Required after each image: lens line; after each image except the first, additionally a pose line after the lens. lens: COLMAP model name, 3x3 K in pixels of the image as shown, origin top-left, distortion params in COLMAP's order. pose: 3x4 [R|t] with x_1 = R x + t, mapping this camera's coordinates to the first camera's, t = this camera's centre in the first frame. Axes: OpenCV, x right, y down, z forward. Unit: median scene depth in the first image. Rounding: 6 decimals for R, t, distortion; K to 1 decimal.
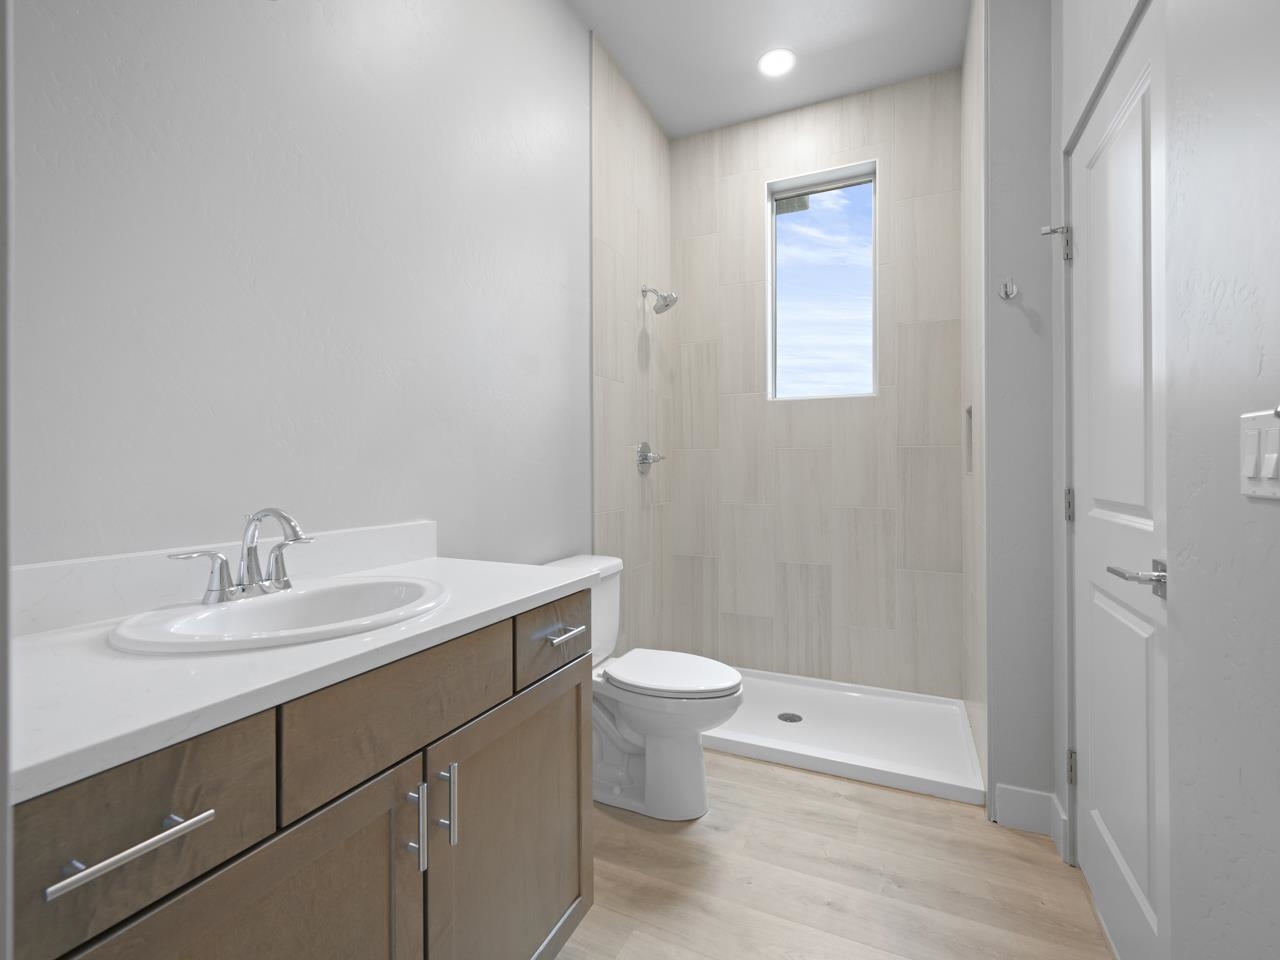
lens RADIAL K [[574.3, 0, 647.2], [0, 574.3, 472.2], [0, 0, 1]] dist [0.000299, -0.000551]
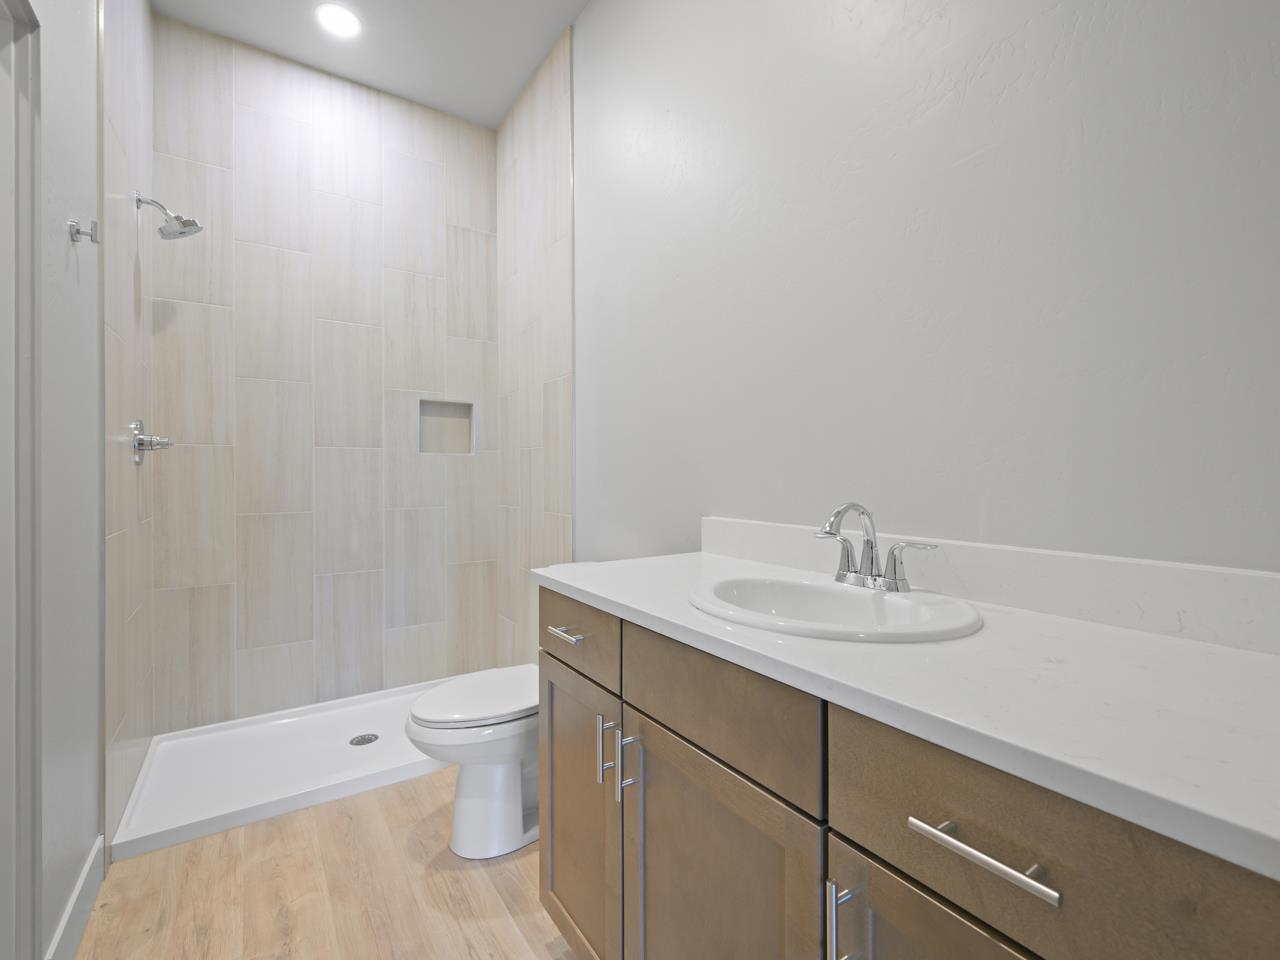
lens RADIAL K [[574.3, 0, 640.1], [0, 574.3, 473.4], [0, 0, 1]] dist [0.000299, -0.000551]
pose [[0.521576, 0.000198, 0.853205, -0.287399], [0.002641, 0.999995, -0.001847, 0.001519], [-0.853201, 0.003216, 0.521572, 0.127076]]
